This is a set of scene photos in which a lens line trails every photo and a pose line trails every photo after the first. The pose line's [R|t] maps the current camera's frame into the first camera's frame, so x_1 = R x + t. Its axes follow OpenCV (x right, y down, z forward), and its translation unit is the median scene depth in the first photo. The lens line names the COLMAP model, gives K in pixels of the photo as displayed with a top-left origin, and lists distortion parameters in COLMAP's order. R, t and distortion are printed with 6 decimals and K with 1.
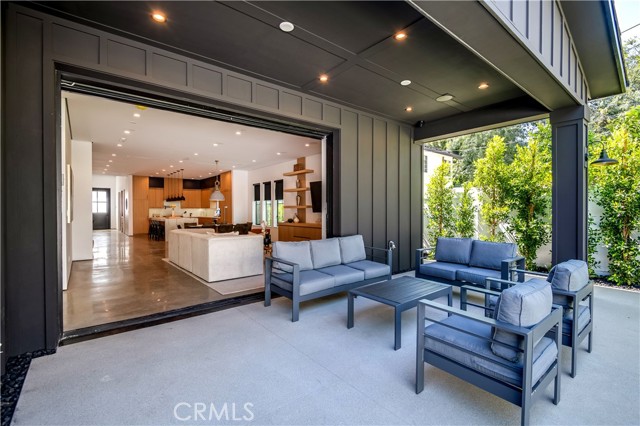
lens RADIAL K [[295.6, 0, 327.1], [0, 295.6, 213.4], [0, 0, 1]] dist [-0.011687, -0.001538]
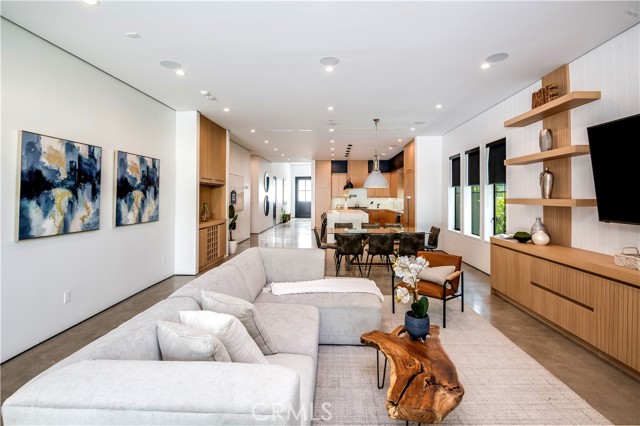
lens RADIAL K [[299.6, 0, 331.9], [0, 299.6, 194.3], [0, 0, 1]] dist [-0.016792, -0.002345]
pose [[0.746712, -0.002456, -0.665143, -0.050665], [-0.008018, 0.999887, -0.012693, -0.024974], [0.665100, 0.014811, 0.746608, 0.538826]]
